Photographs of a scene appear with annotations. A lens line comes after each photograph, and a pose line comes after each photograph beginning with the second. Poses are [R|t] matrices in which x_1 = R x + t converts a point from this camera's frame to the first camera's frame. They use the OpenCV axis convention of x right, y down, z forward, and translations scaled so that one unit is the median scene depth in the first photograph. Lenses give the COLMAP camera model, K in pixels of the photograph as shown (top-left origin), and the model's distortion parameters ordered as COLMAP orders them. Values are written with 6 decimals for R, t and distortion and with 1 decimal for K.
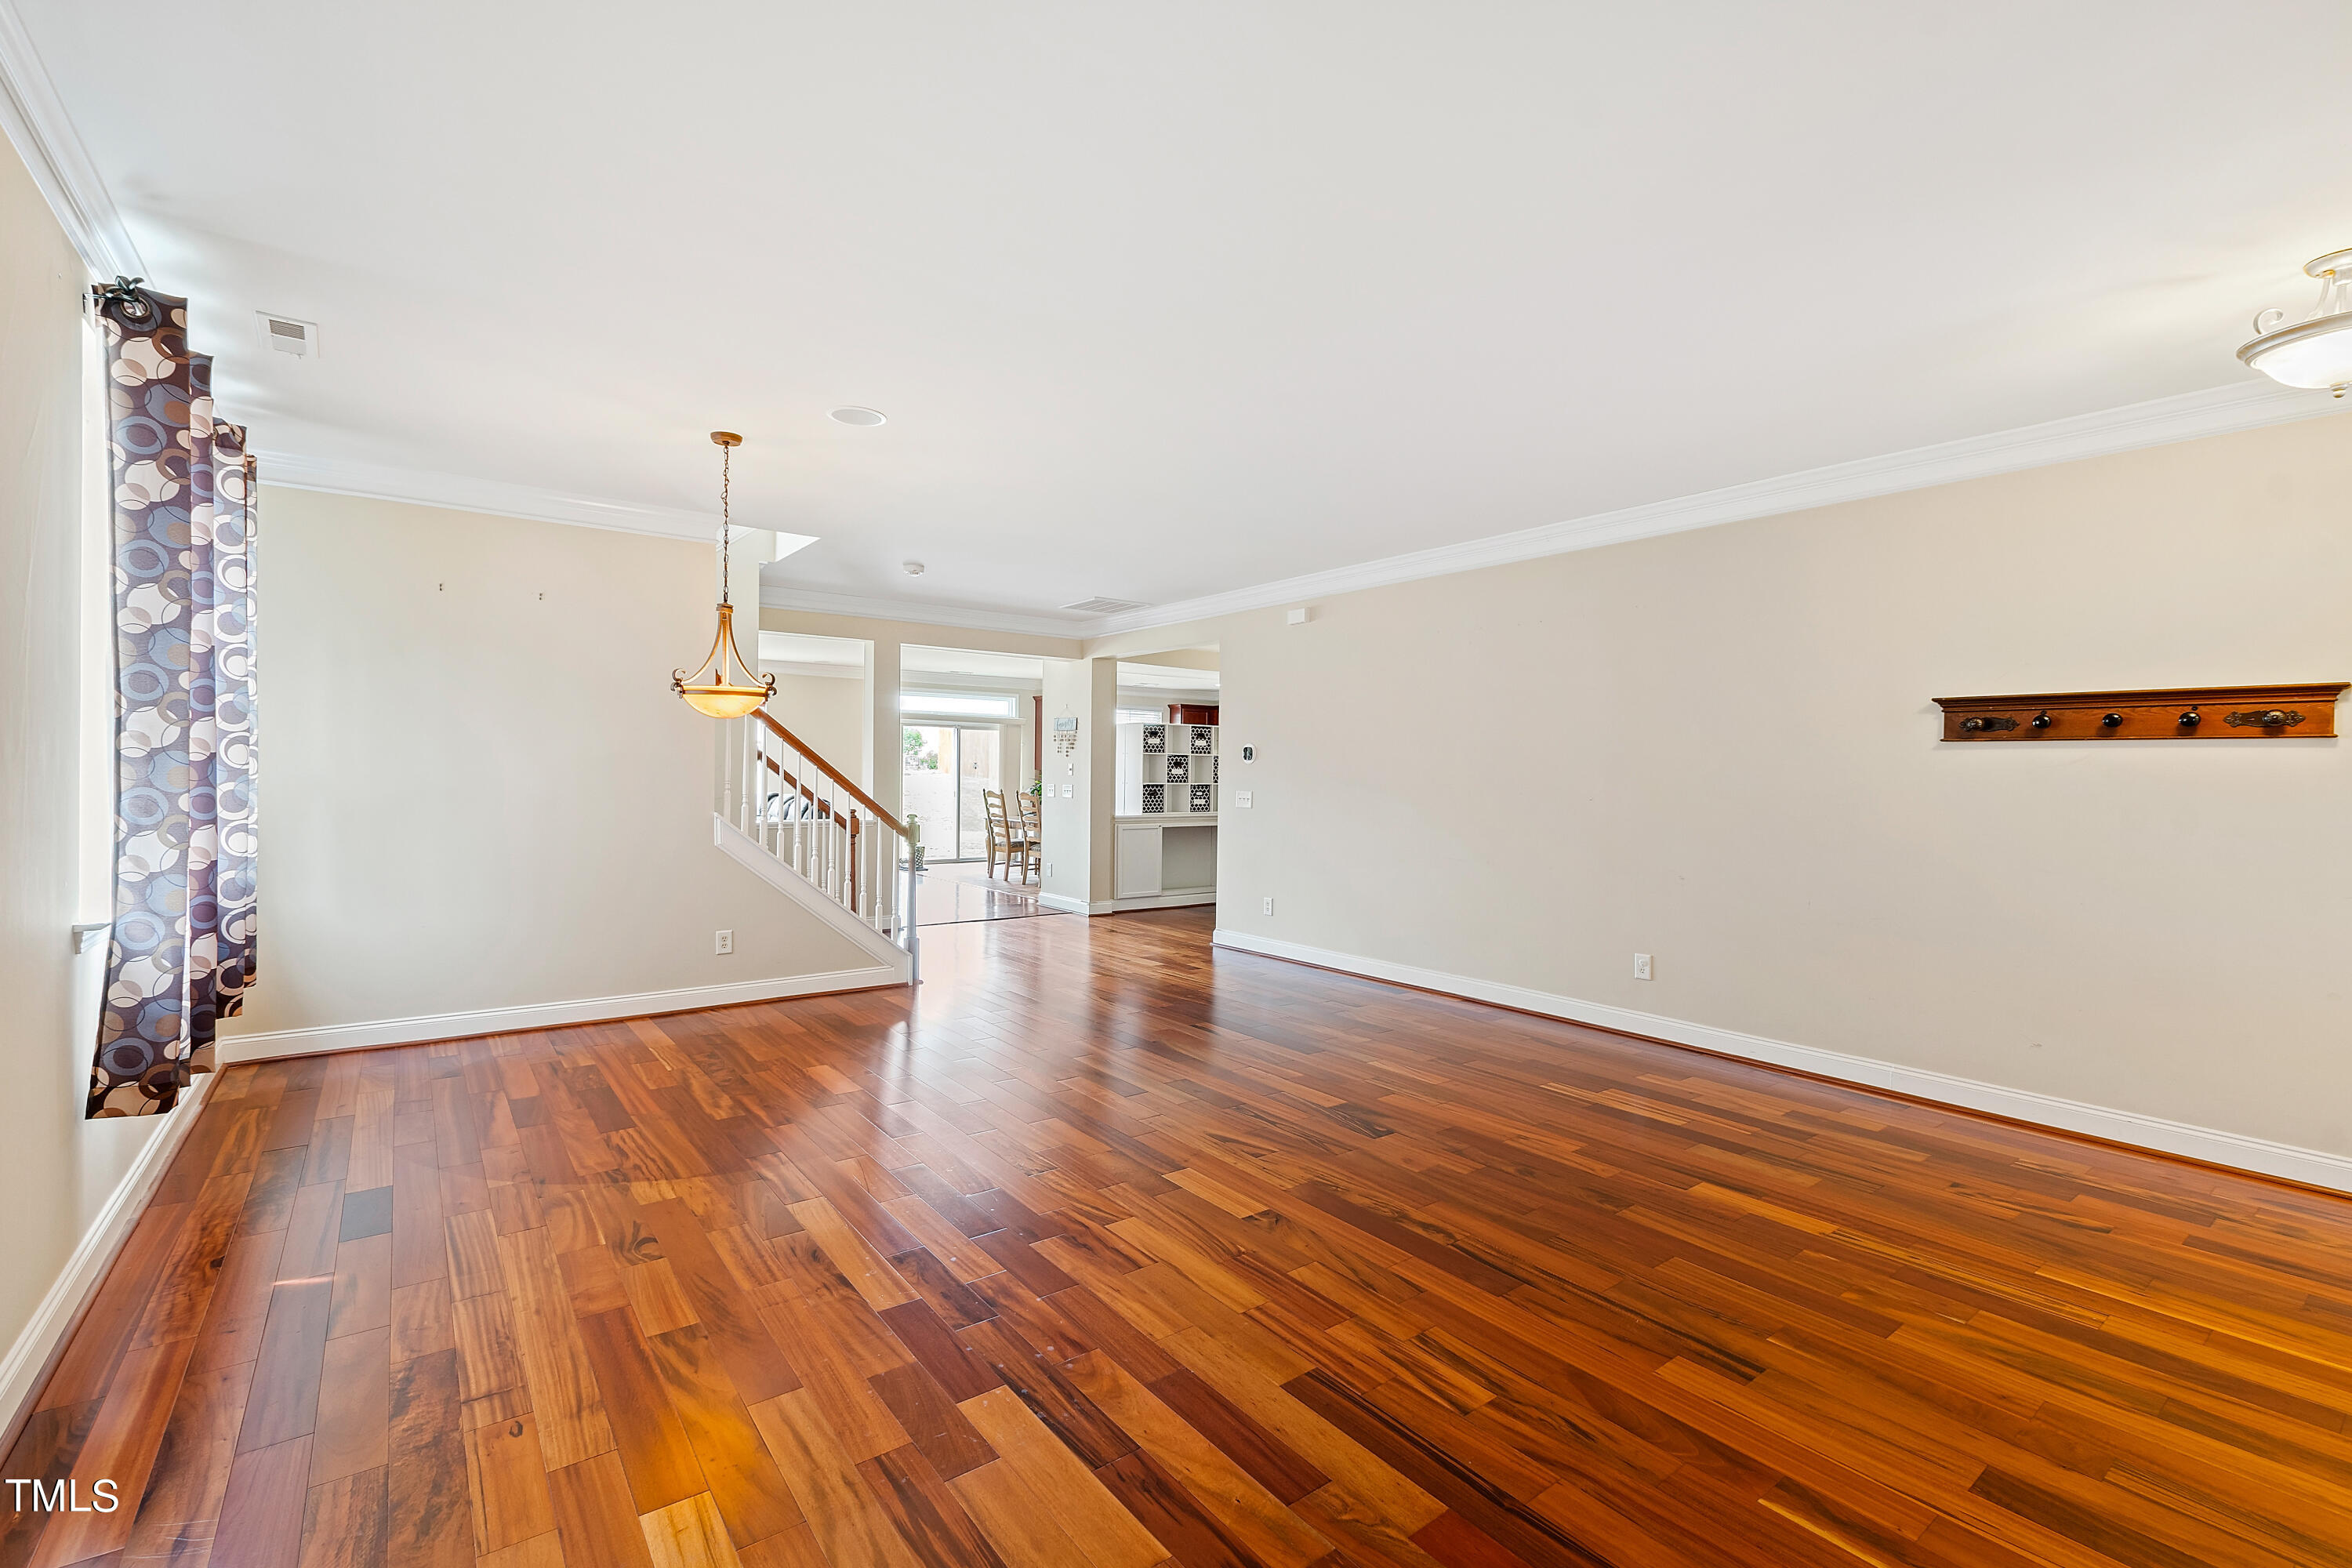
lens RADIAL K [[1040.5, 0, 1151.2], [0, 1040.5, 763.7], [0, 0, 1]] dist [0.003502, -0.003897]
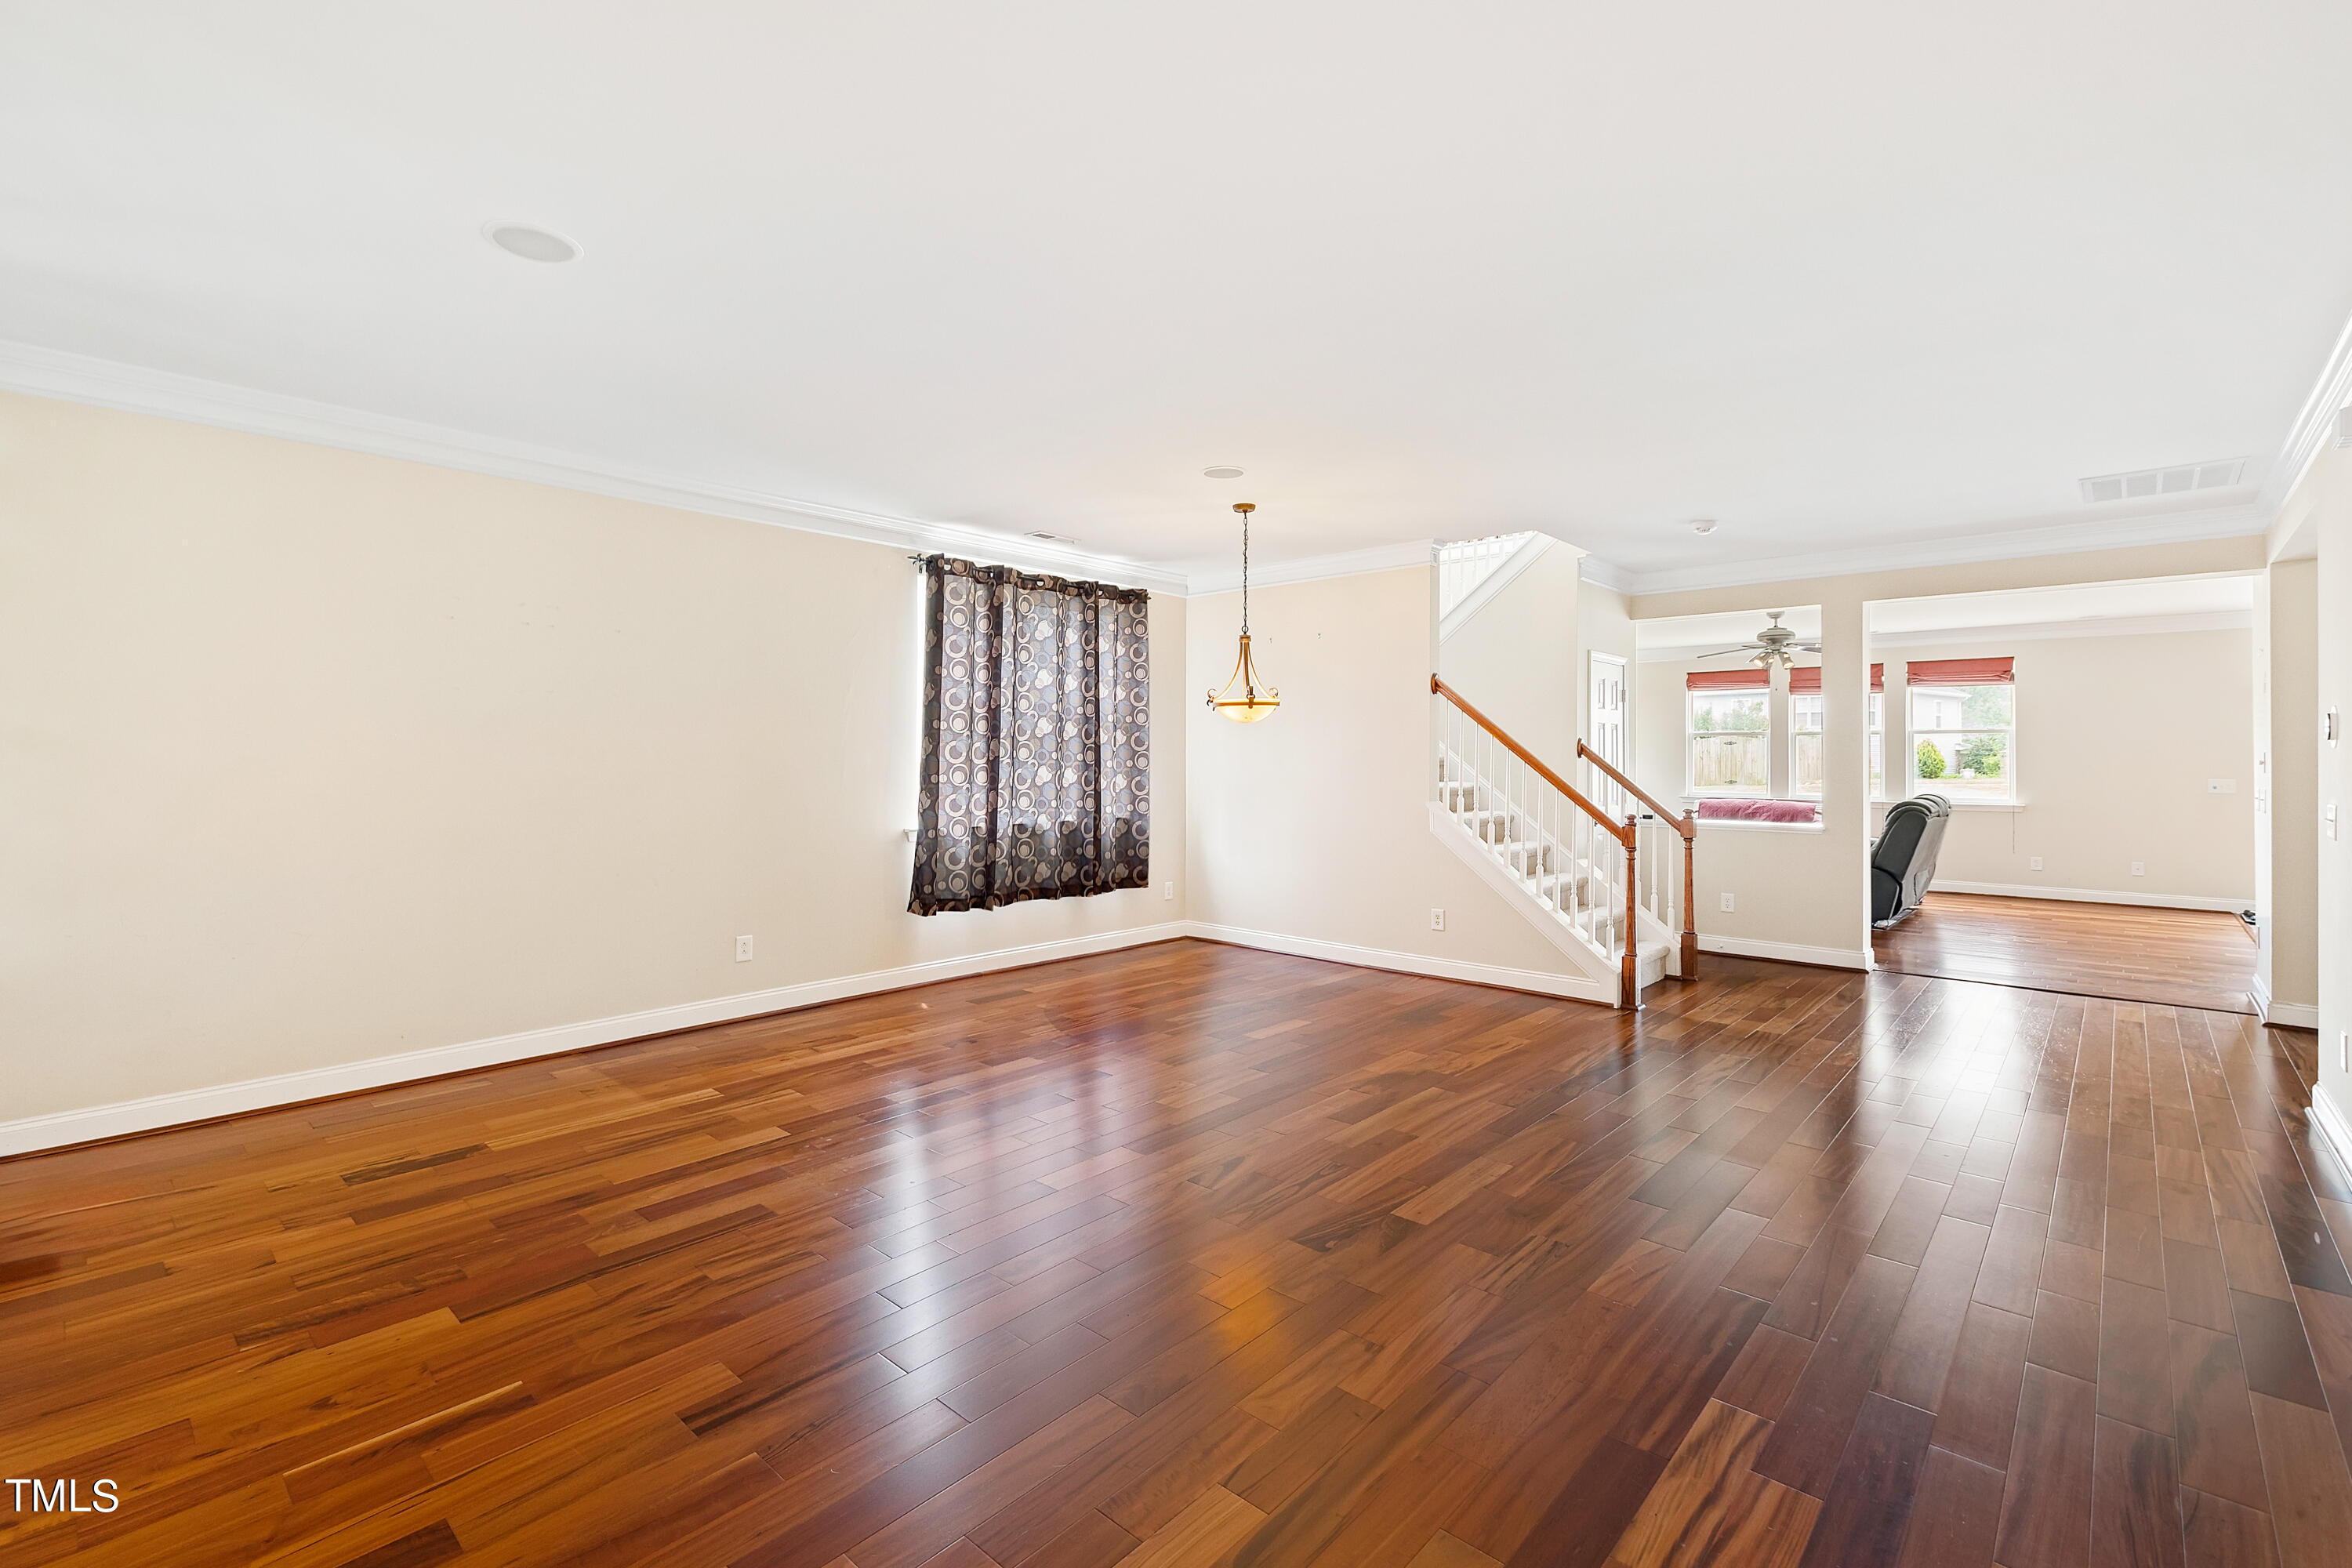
lens RADIAL K [[1040.5, 0, 1150.5], [0, 1040.5, 746.0], [0, 0, 1]] dist [0.003502, -0.003897]
pose [[0.176495, -0.020993, -0.984078, 1.038981], [0.006571, 0.999775, -0.020149, 0.010859], [0.984280, -0.002910, 0.176594, 0.825482]]
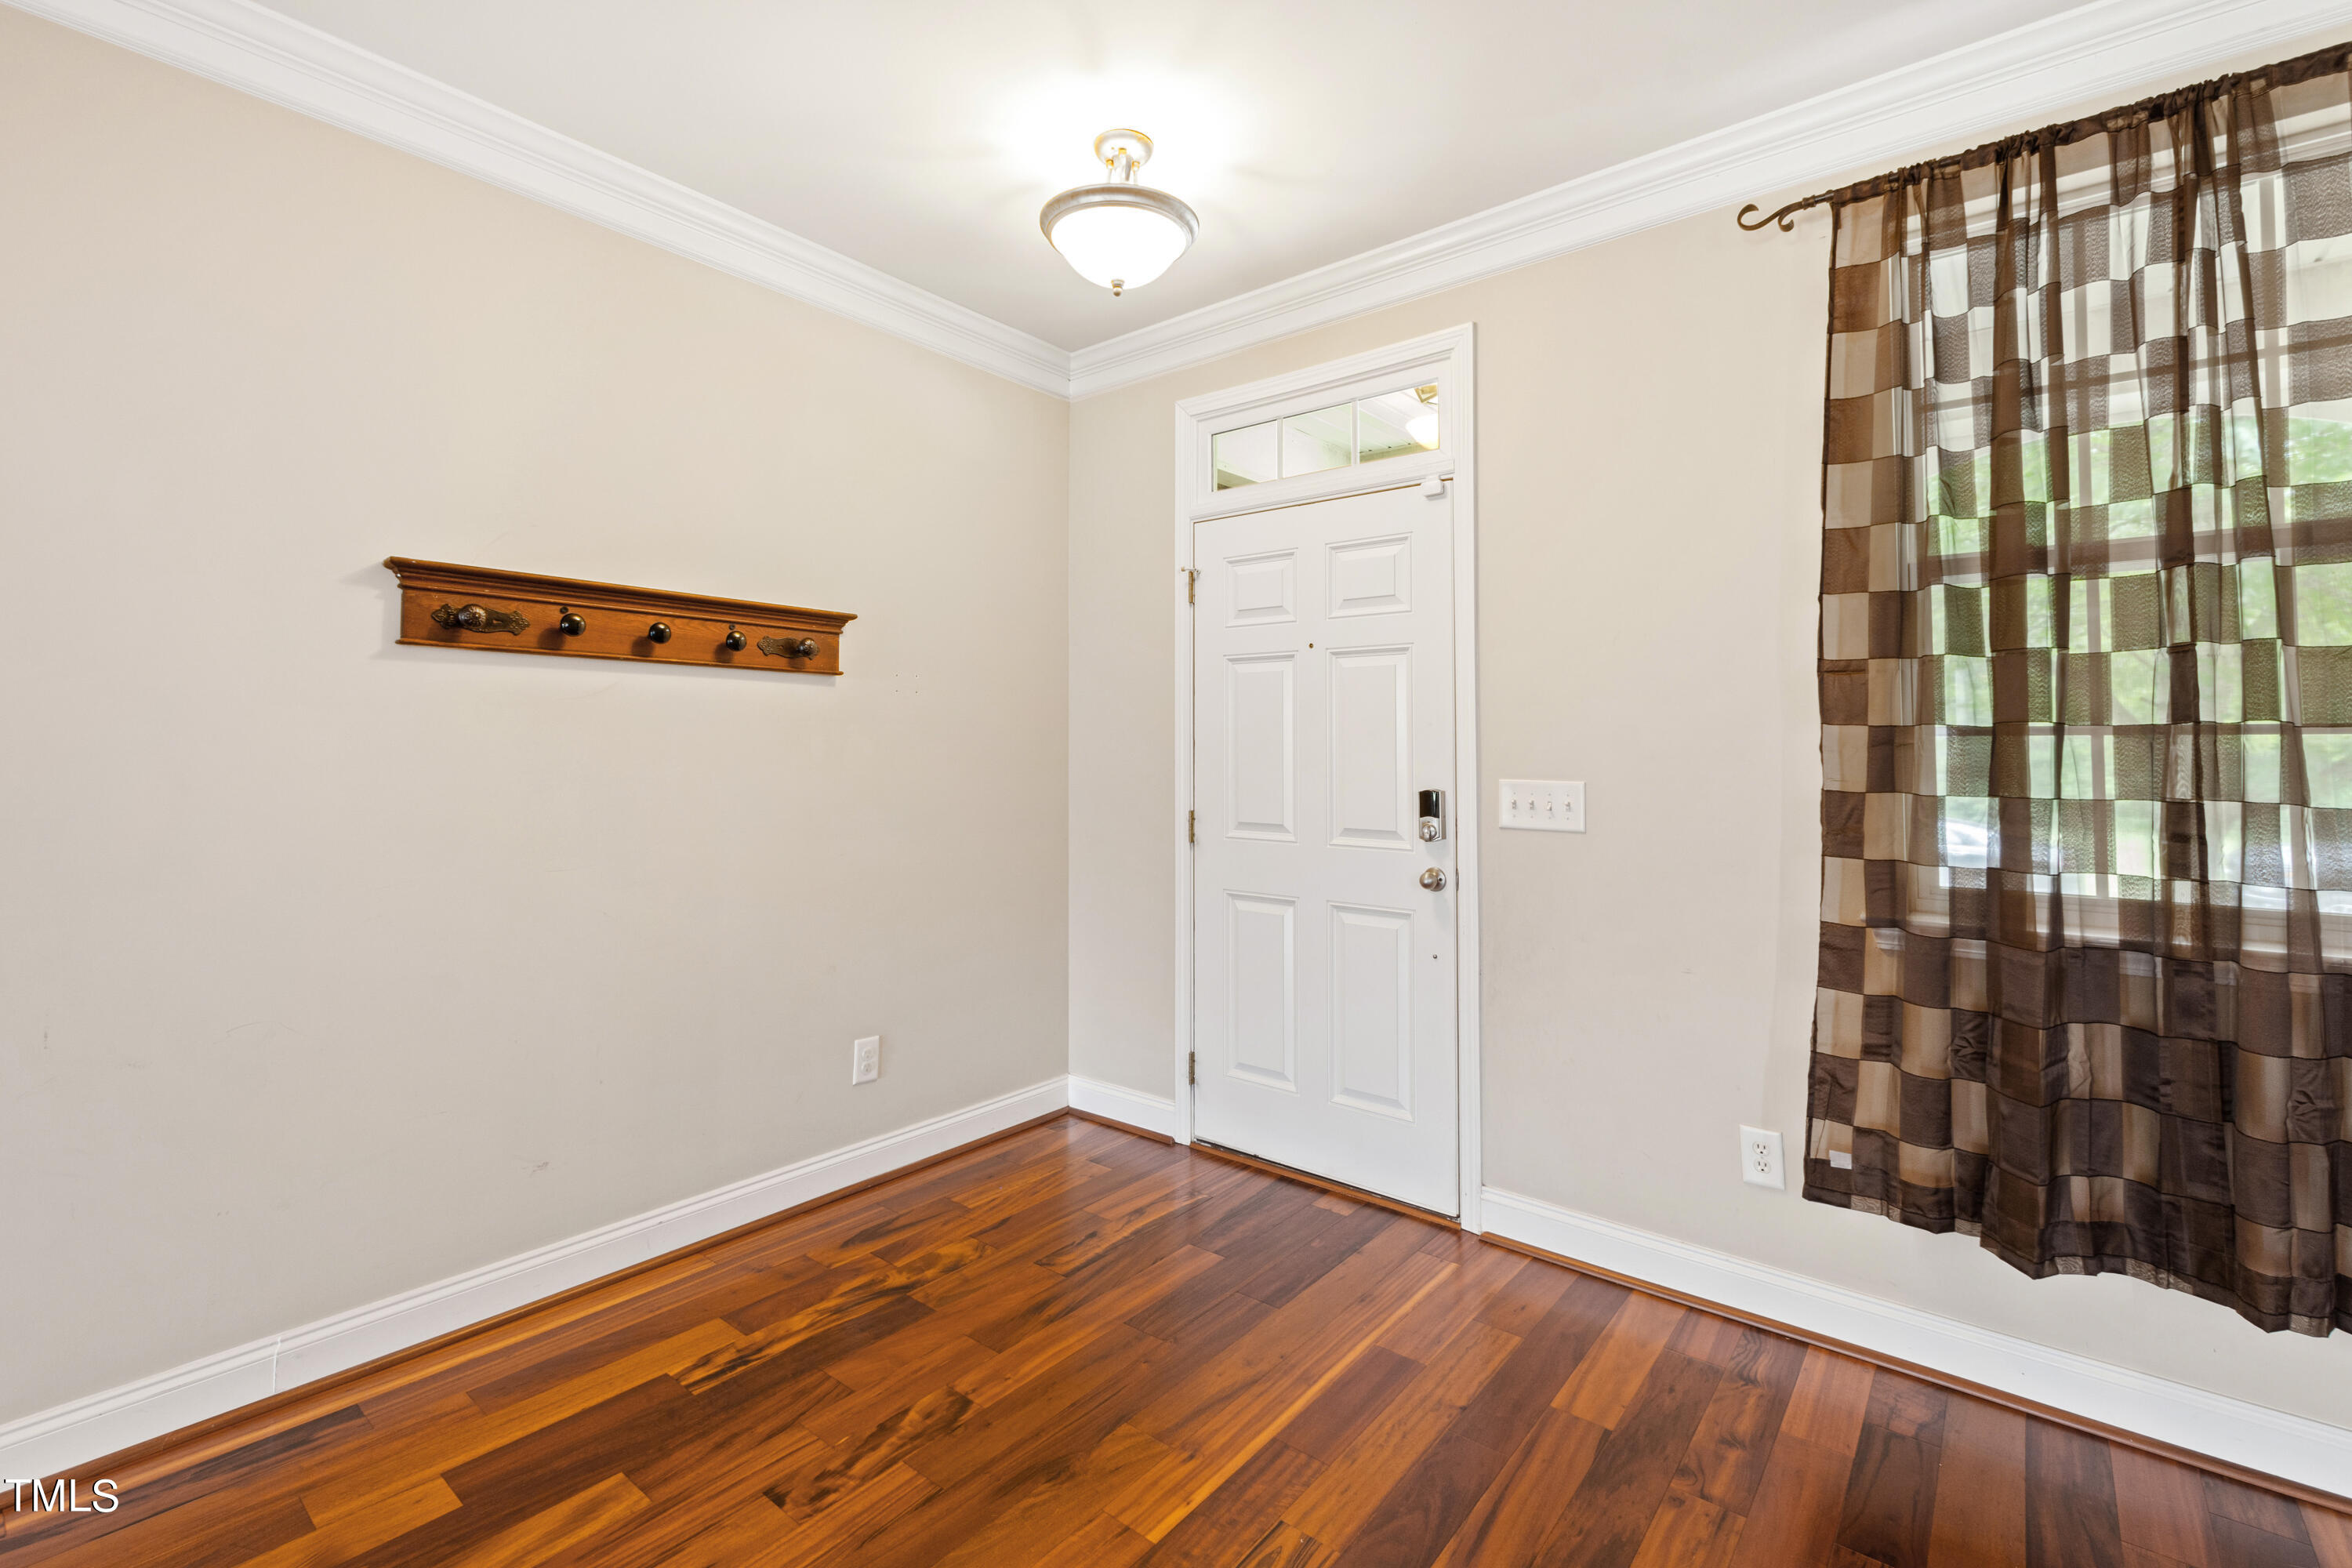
lens RADIAL K [[1040.5, 0, 1159.1], [0, 1040.5, 713.3], [0, 0, 1]] dist [0.003502, -0.003897]
pose [[-0.242650, 0.022020, 0.969864, 0.212226], [-0.014469, 0.999549, -0.026314, 0.026258], [-0.970006, -0.020418, -0.242222, 0.935155]]
